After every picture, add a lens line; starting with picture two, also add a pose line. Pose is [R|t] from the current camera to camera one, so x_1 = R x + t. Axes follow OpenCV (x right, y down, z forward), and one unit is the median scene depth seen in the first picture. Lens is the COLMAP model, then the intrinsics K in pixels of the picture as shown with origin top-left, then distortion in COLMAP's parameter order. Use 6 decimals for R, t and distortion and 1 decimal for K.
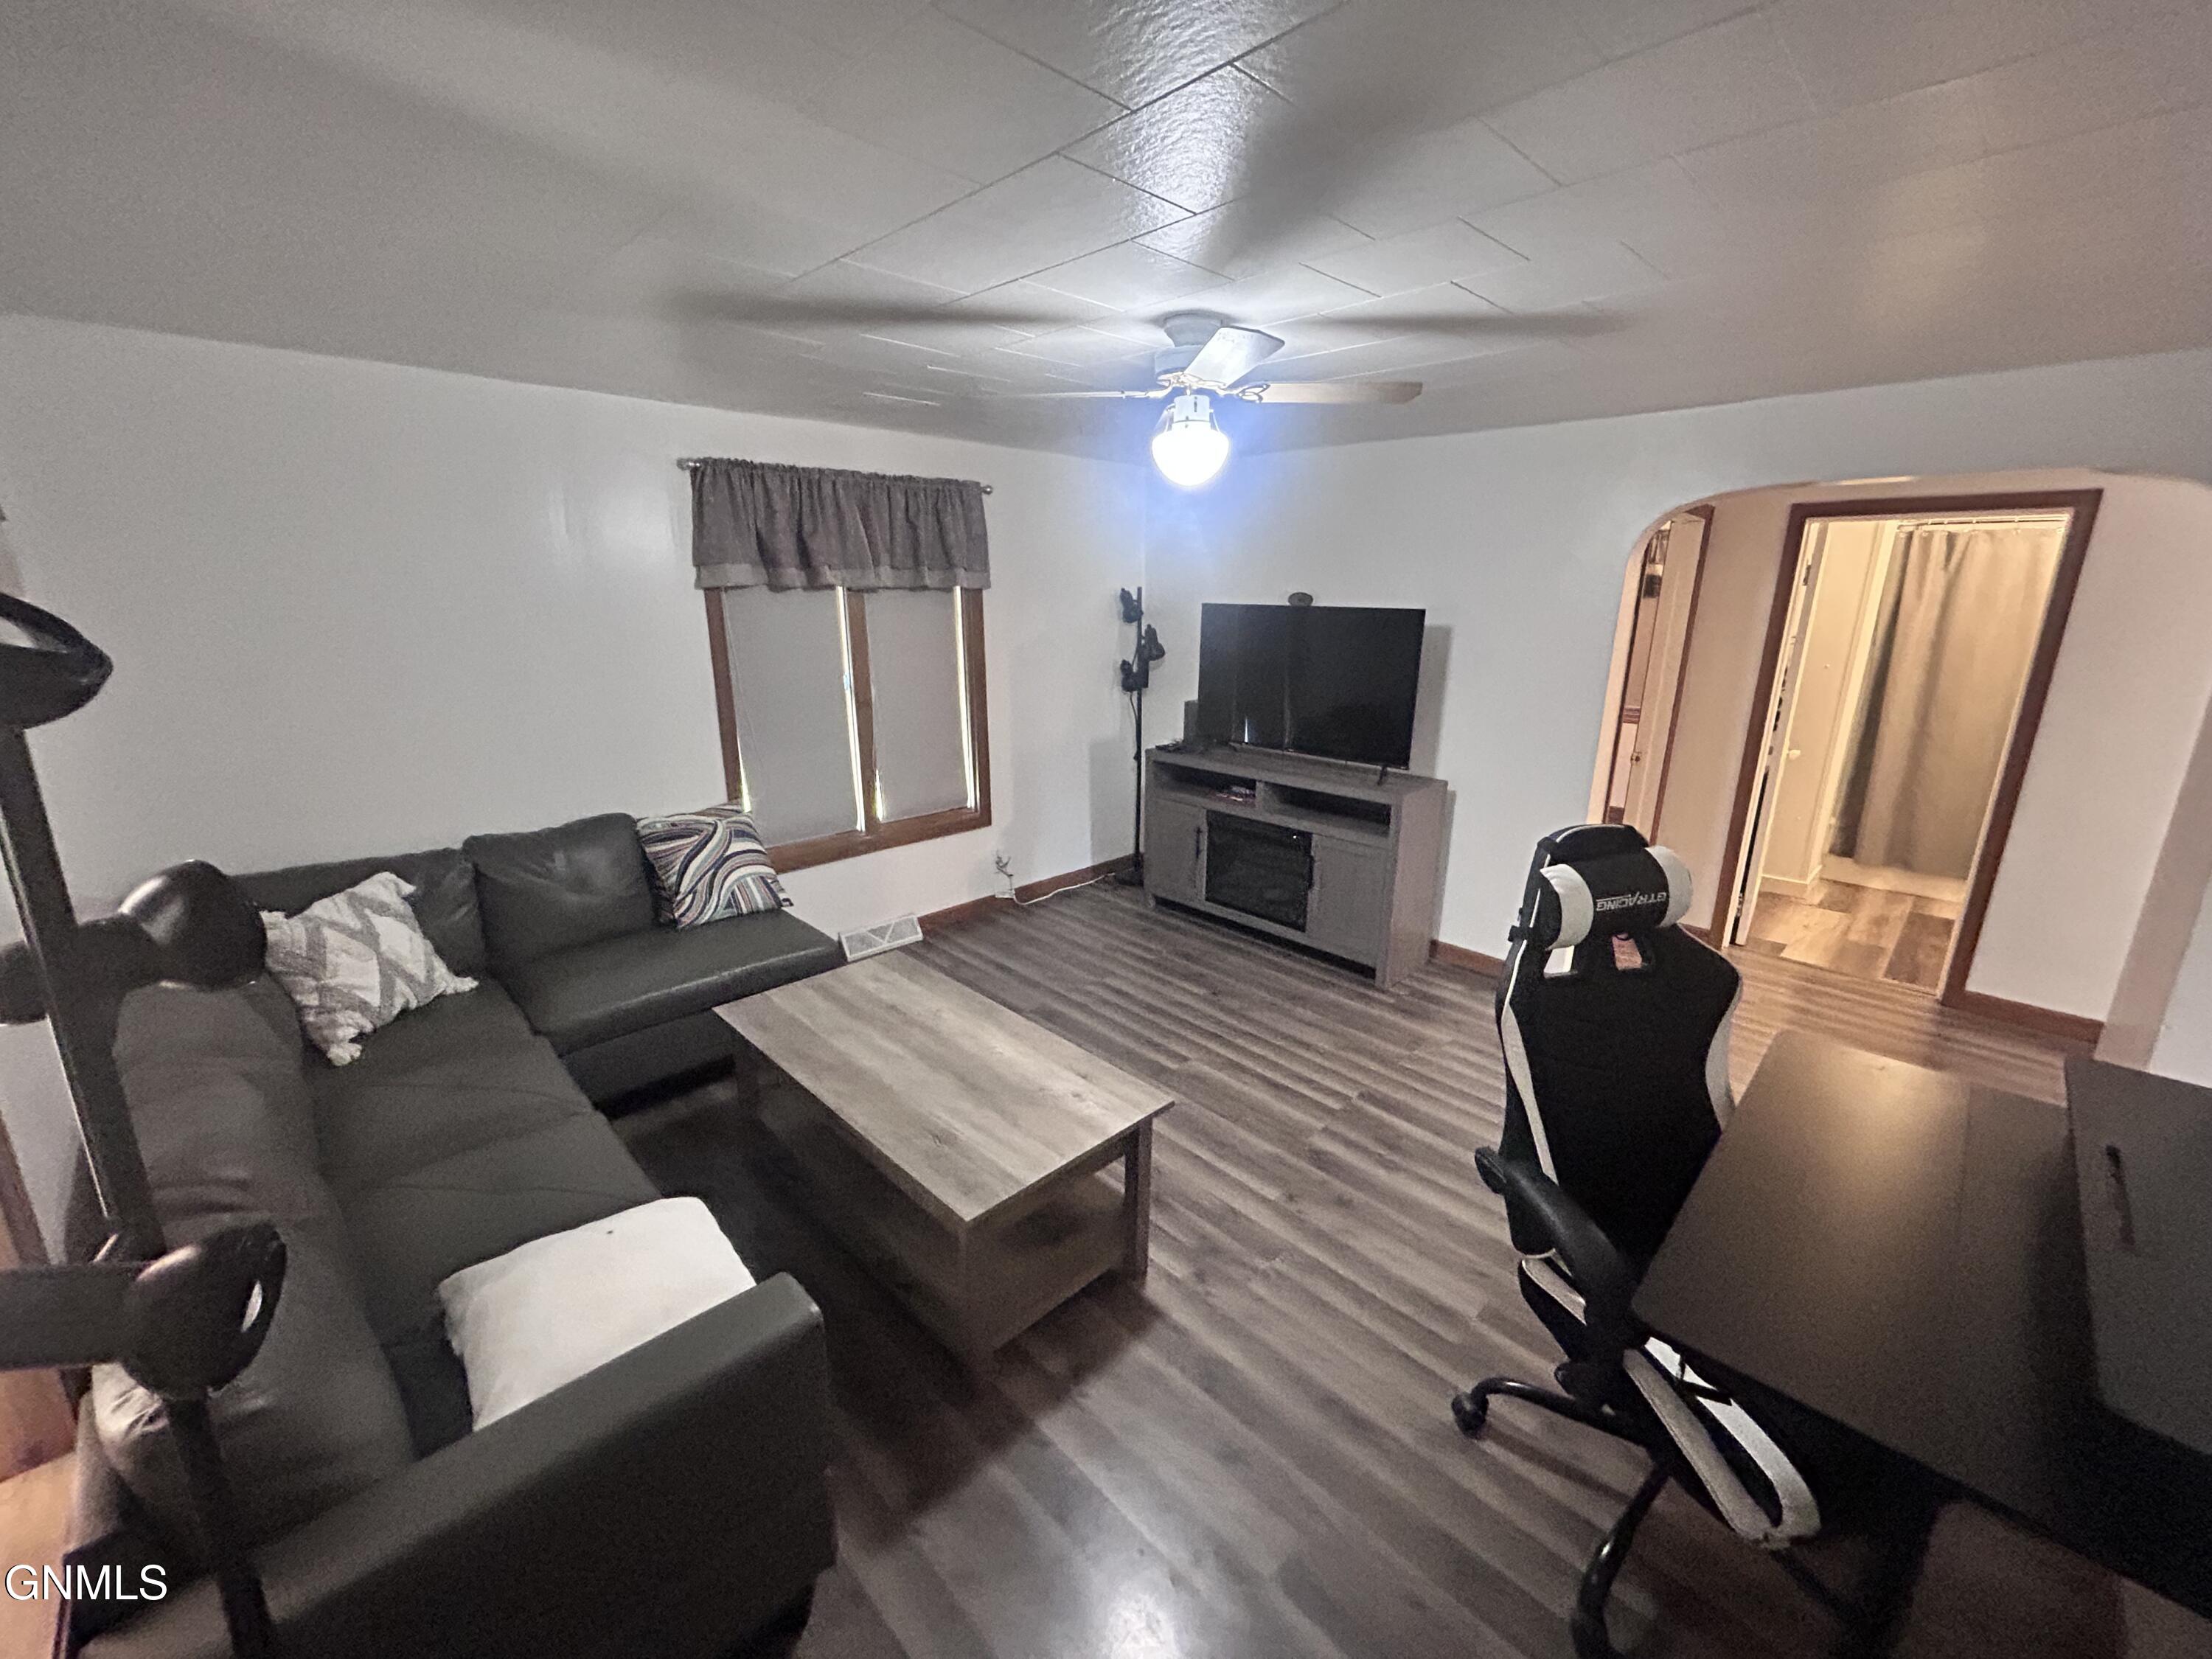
lens RADIAL K [[897.3, 0, 1102.0], [0, 897.3, 824.1], [0, 0, 1]] dist [0.001140, 0.000405]
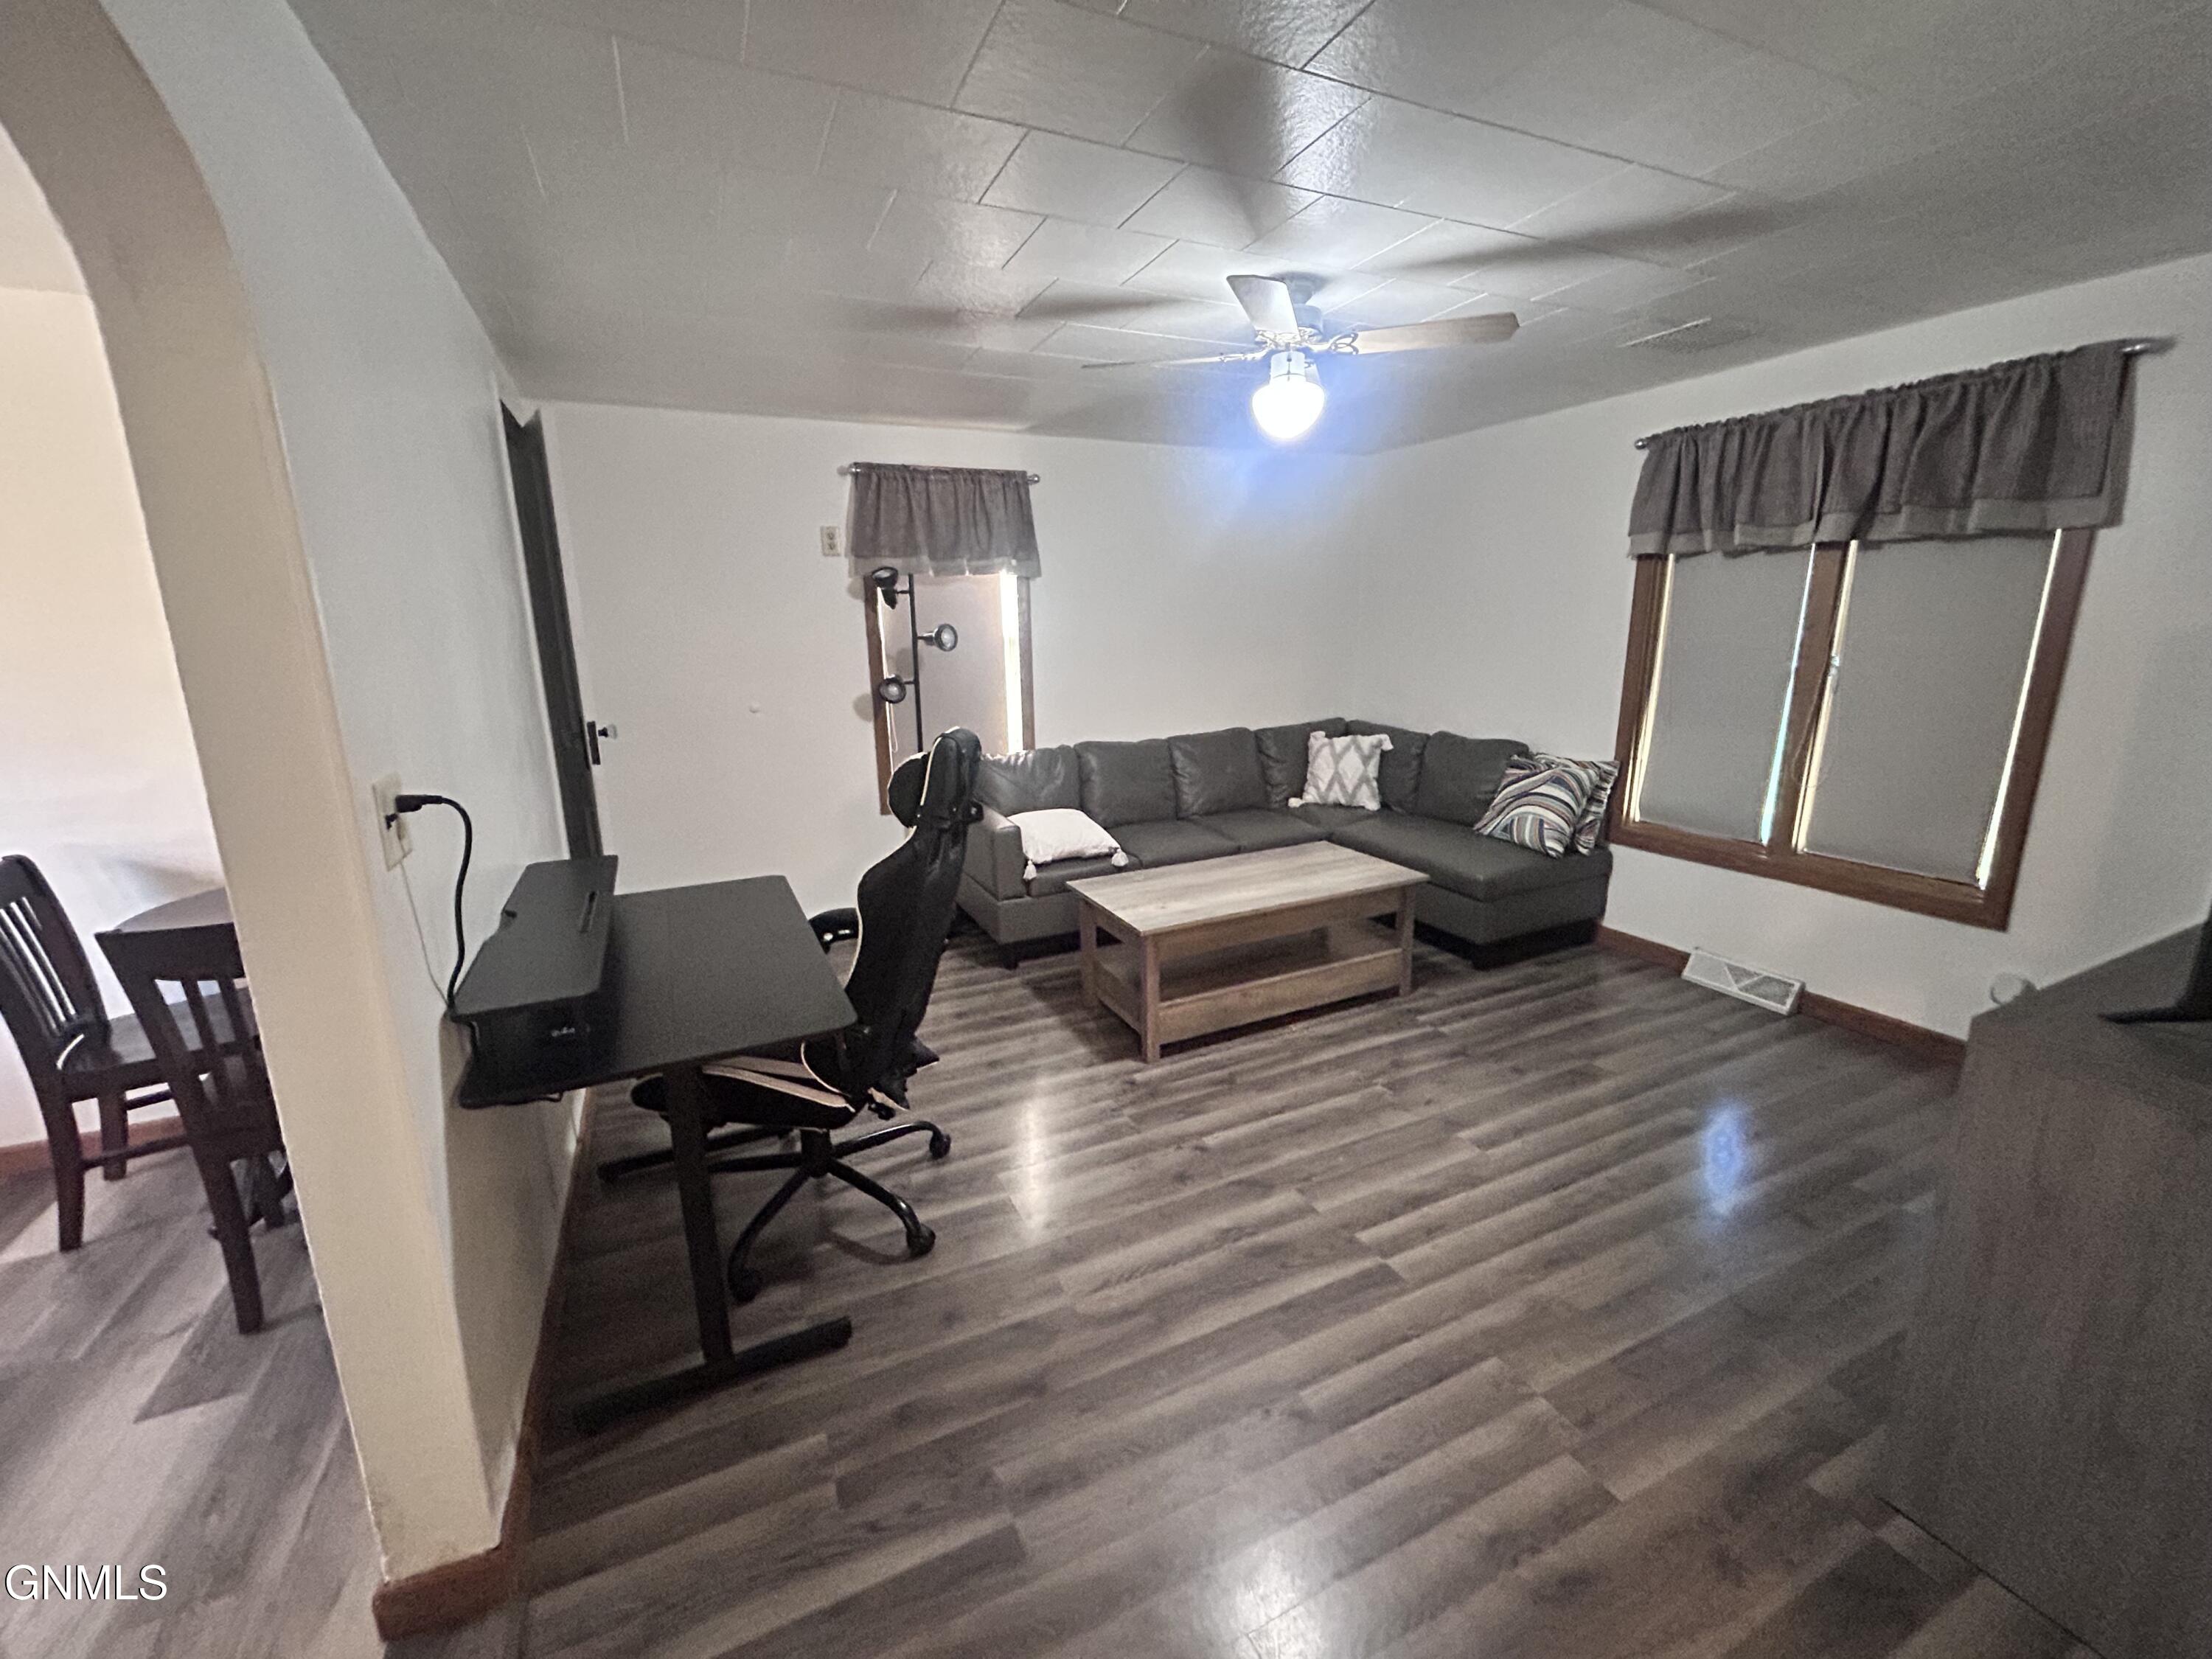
lens RADIAL K [[897.3, 0, 1099.9], [0, 897.3, 820.7], [0, 0, 1]] dist [0.001140, 0.000405]
pose [[-0.331449, 0.207046, -0.920475, 0.845905], [-0.232878, 0.927483, 0.292478, -0.141332], [0.914281, 0.311300, -0.259197, 0.814984]]
